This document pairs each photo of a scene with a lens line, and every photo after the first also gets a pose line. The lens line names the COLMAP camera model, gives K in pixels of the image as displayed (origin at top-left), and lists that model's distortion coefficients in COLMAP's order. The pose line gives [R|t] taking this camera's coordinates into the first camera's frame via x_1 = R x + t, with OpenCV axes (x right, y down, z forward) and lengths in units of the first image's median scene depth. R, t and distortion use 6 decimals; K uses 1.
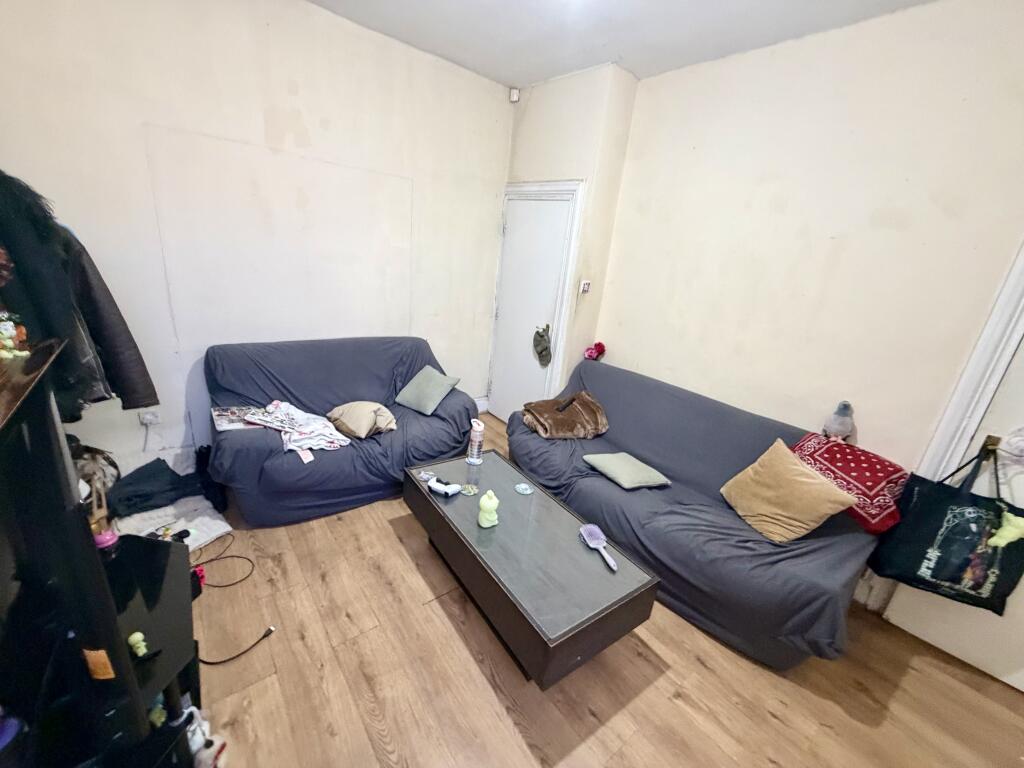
lens RADIAL K [[407.6, 0, 508.3], [0, 407.6, 384.9], [0, 0, 1]] dist [-0.001479, -0.000081]
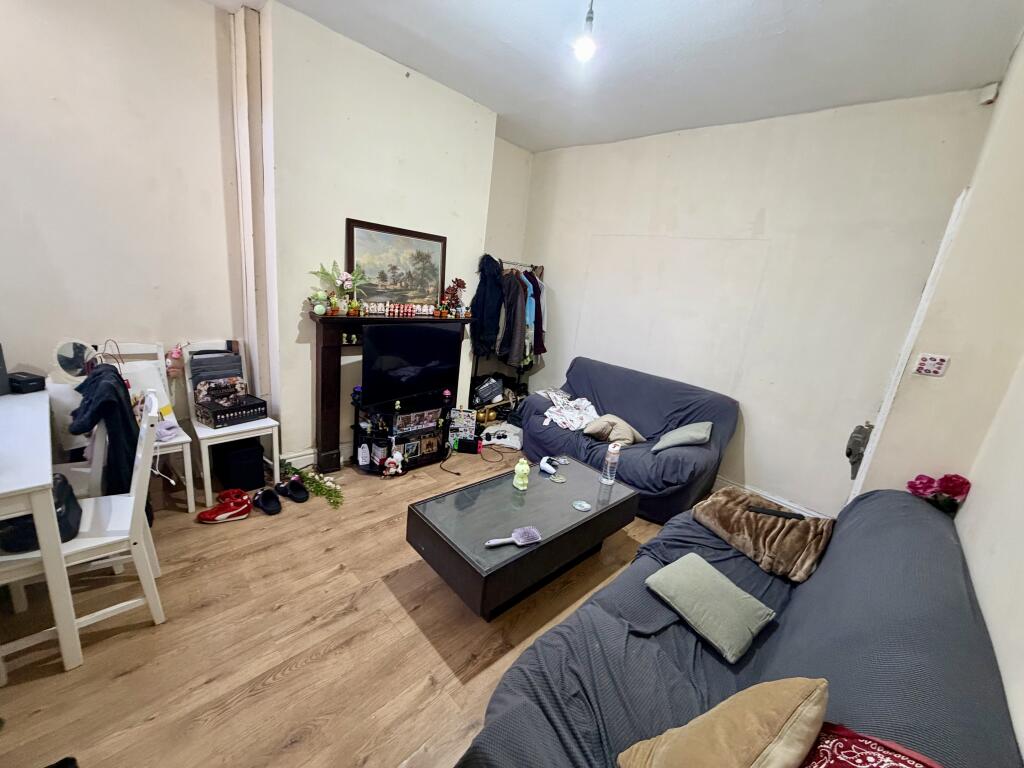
lens RADIAL K [[407.6, 0, 508.3], [0, 407.6, 384.9], [0, 0, 1]] dist [-0.001479, -0.000081]
pose [[0.139342, 0.170577, -0.975442, 1.251569], [-0.404057, 0.909112, 0.101258, -0.062559], [0.904058, 0.380025, 0.195601, 0.682634]]
